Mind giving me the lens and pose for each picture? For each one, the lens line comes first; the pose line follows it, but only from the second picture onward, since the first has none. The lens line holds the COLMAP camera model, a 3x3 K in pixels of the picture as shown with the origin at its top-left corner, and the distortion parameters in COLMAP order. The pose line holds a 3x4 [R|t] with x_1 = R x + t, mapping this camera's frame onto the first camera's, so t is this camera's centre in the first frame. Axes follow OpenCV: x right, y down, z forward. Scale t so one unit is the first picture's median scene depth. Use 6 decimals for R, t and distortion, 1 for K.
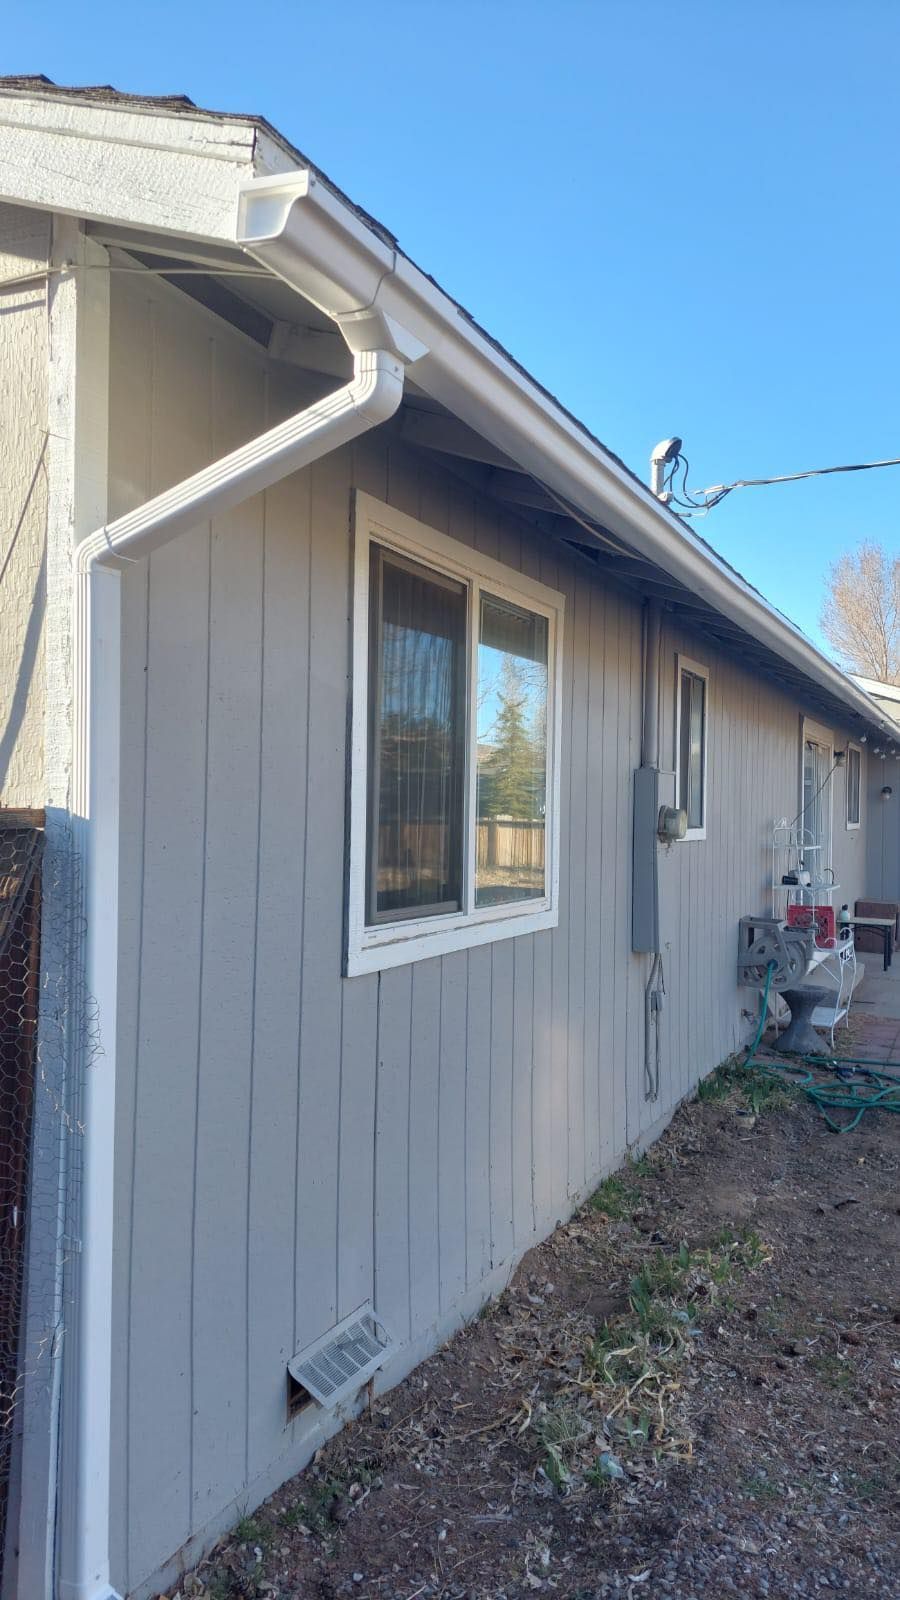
lens RADIAL K [[1137.8, 0, 450.0], [0, 1137.8, 800.0], [0, 0, 1]] dist [0.089698, -0.096554]
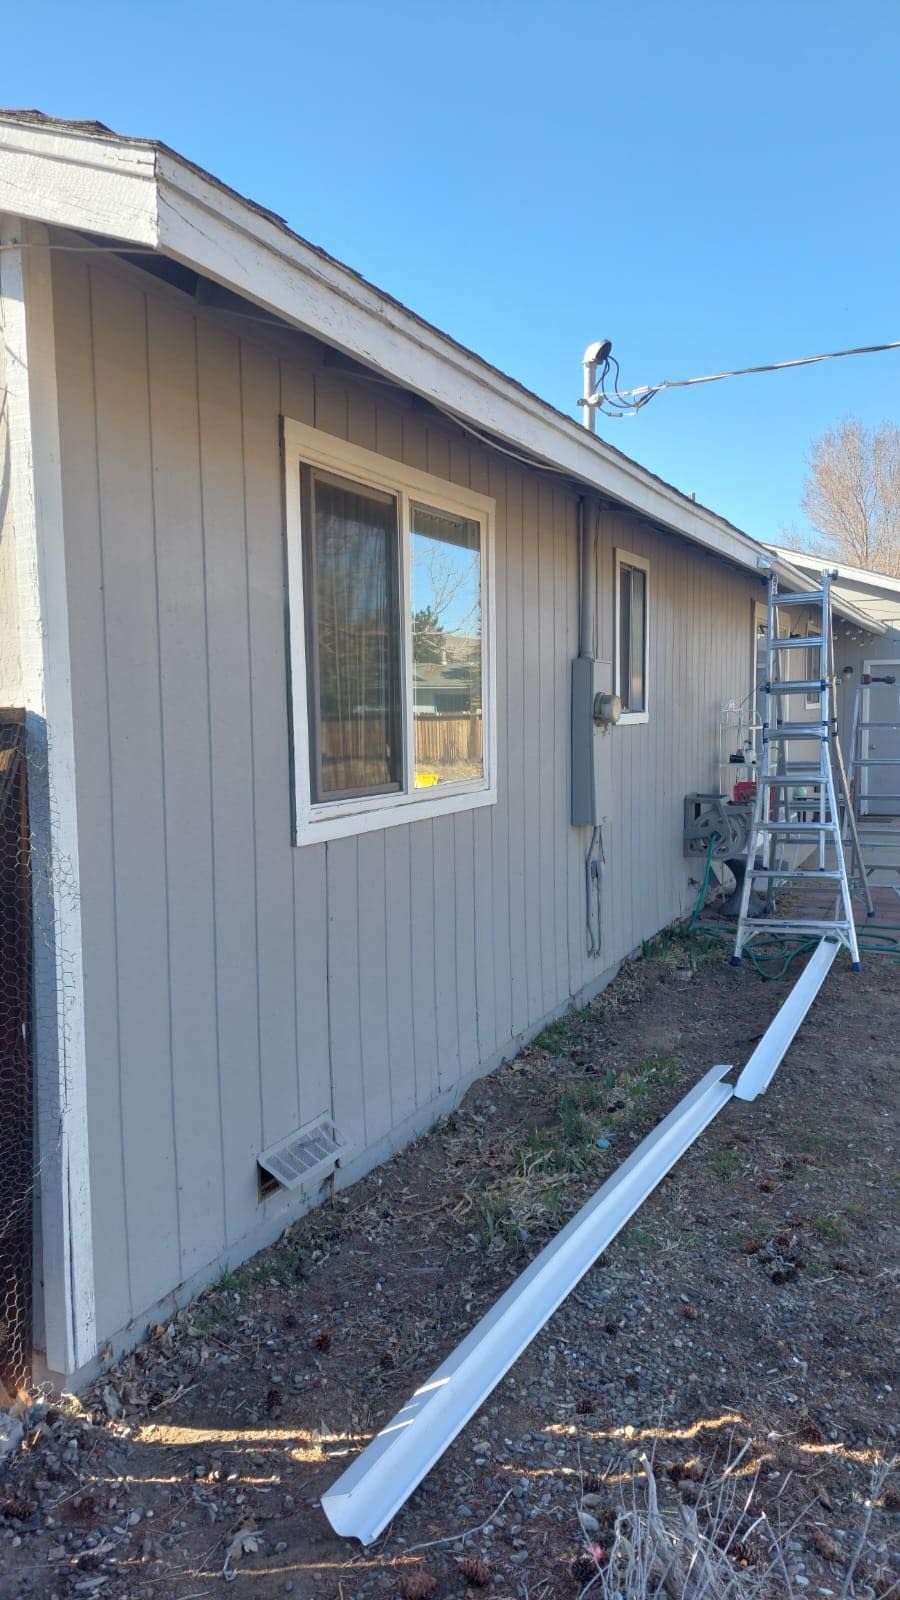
lens RADIAL K [[1137.8, 0, 450.0], [0, 1137.8, 800.0], [0, 0, 1]] dist [0.089698, -0.096554]
pose [[0.999498, -0.031451, 0.003753, 0.051797], [0.030969, 0.995228, 0.092536, 0.003591], [-0.006645, -0.092373, 0.995702, -0.130108]]
